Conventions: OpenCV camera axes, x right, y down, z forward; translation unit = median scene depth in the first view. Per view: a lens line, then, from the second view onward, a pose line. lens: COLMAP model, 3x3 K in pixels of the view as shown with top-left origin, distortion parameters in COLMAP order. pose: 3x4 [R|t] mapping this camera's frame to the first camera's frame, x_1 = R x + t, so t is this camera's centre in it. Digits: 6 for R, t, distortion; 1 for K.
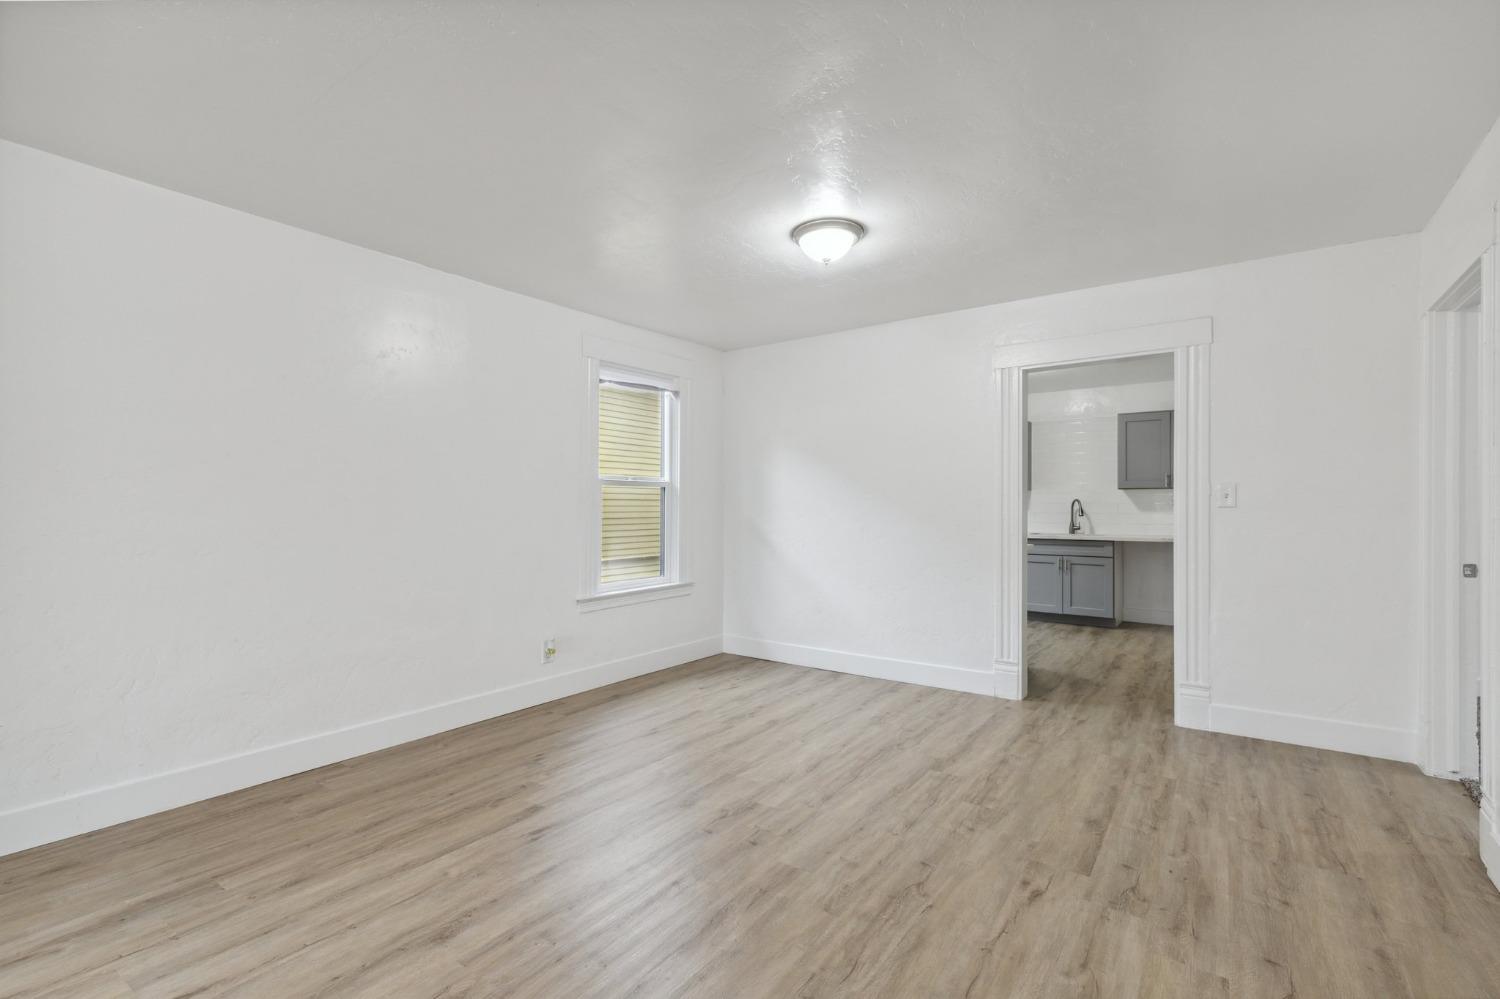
lens RADIAL K [[674.7, 0, 745.9], [0, 674.7, 467.4], [0, 0, 1]] dist [0.011421, -0.000719]
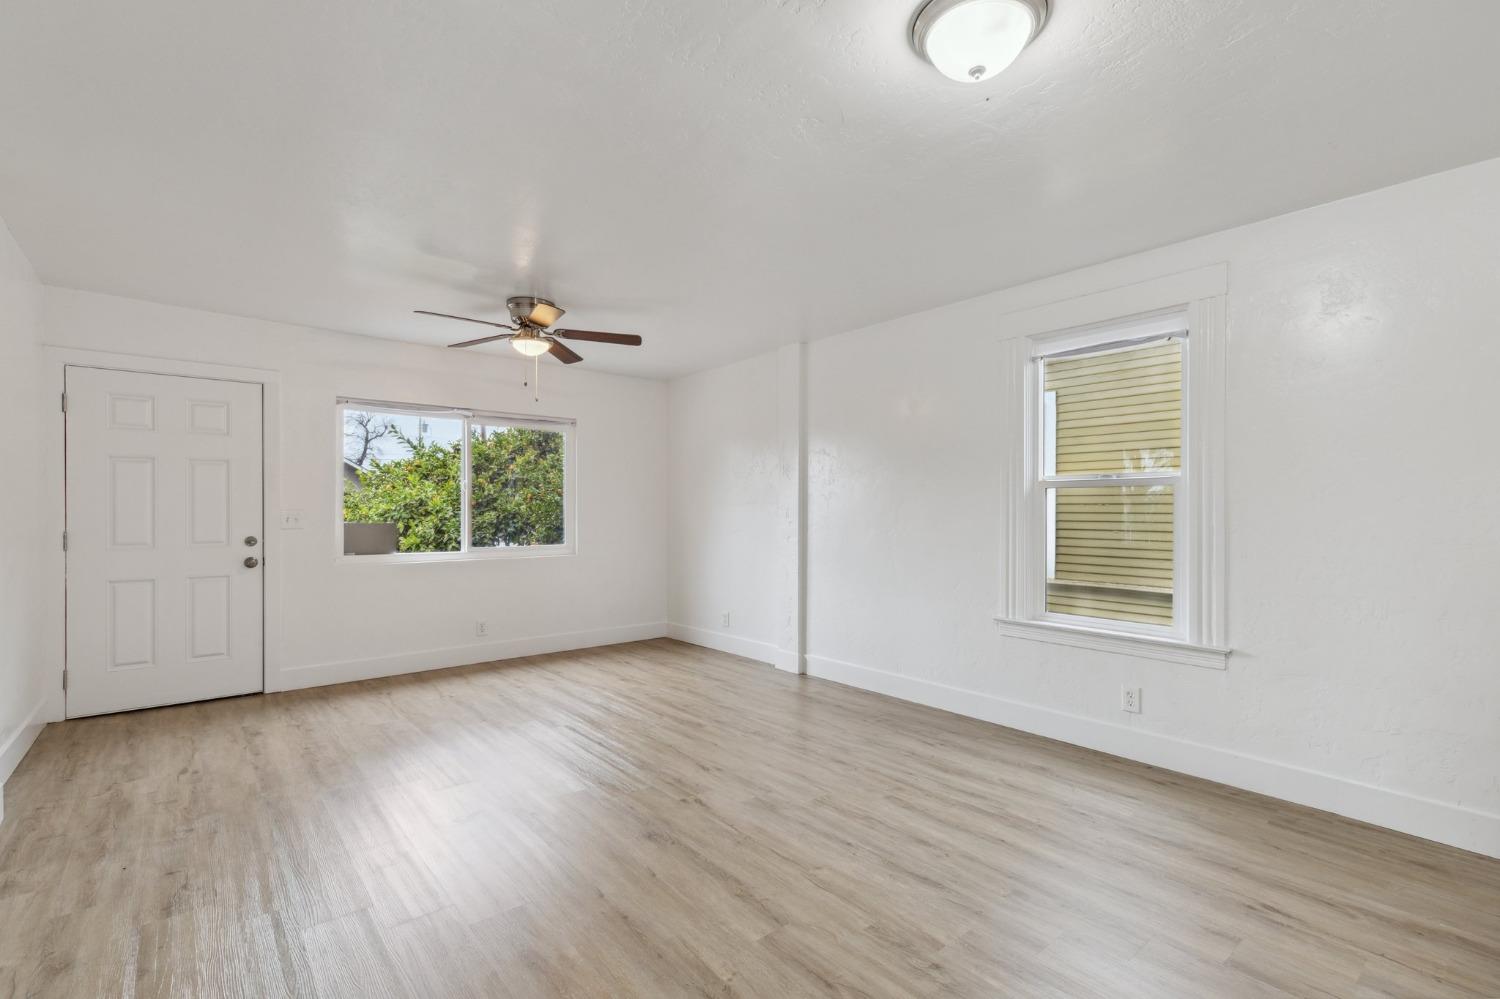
lens RADIAL K [[682.1, 0, 767.3], [0, 682.1, 507.6], [0, 0, 1]] dist [0.003226, 0.000050]
pose [[-0.241998, -0.008654, -0.970238, 0.271501], [0.052086, 0.998403, -0.021897, 0.016763], [0.968878, -0.055835, -0.241160, 0.340486]]
